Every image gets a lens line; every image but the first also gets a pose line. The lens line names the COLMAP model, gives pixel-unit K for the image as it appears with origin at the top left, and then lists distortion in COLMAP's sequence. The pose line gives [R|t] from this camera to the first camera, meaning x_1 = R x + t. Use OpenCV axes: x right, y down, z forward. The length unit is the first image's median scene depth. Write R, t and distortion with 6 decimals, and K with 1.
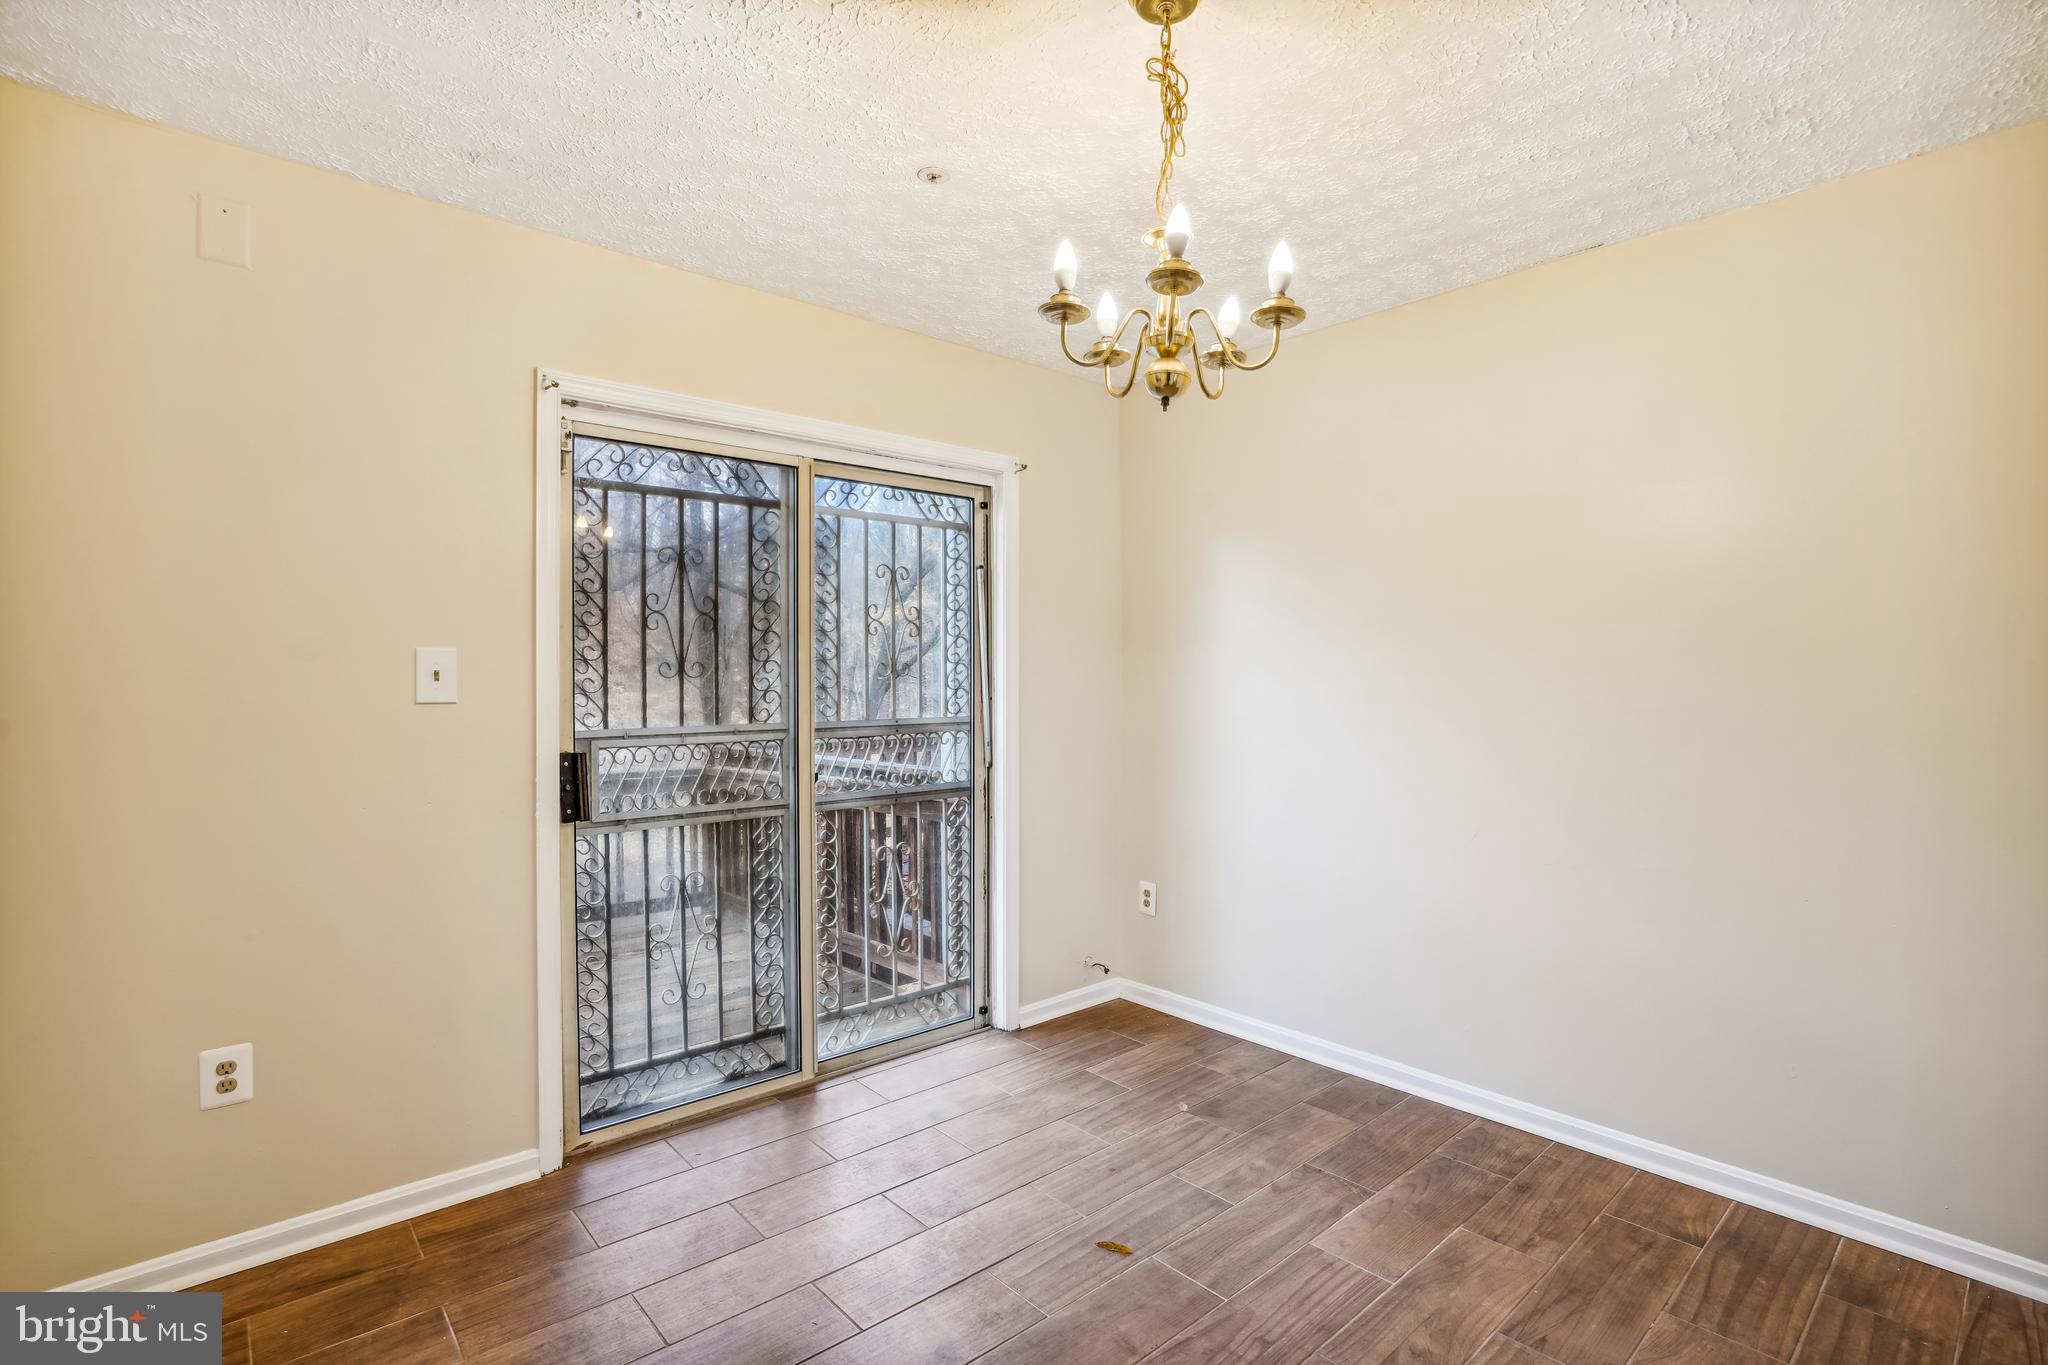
lens RADIAL K [[983.0, 0, 989.9], [0, 983.0, 679.2], [0, 0, 1]] dist [-0.032601, 0.011629]
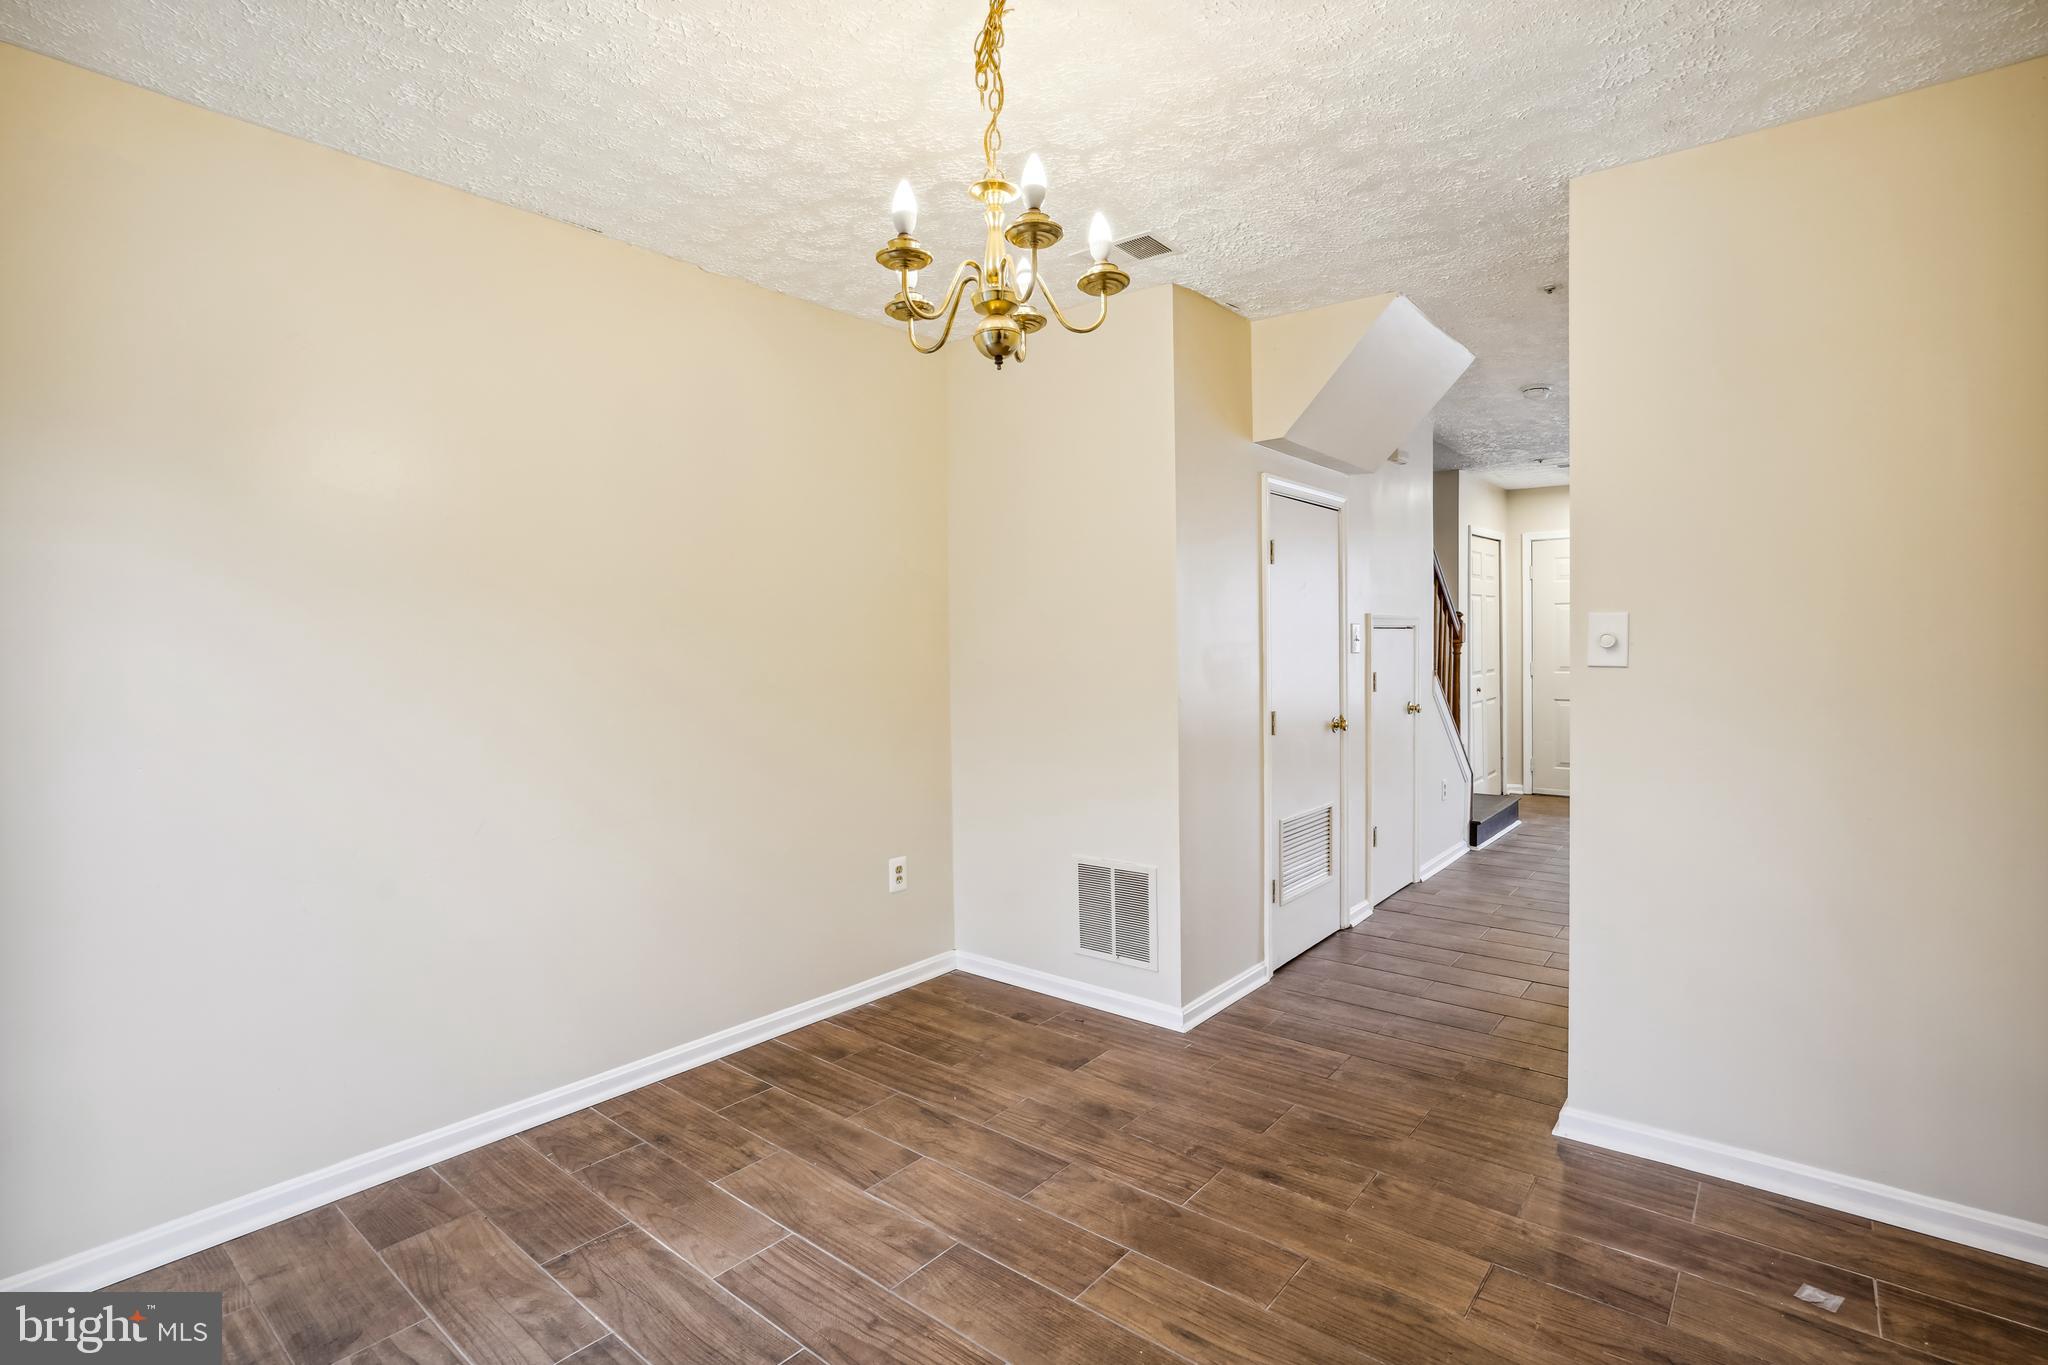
lens RADIAL K [[983.0, 0, 1020.4], [0, 983.0, 680.0], [0, 0, 1]] dist [-0.032601, 0.011629]
pose [[-0.181113, -0.025896, 0.983121, -0.468557], [0.017257, 0.999416, 0.029504, 0.004888], [-0.983311, 0.022309, -0.180560, 0.691439]]
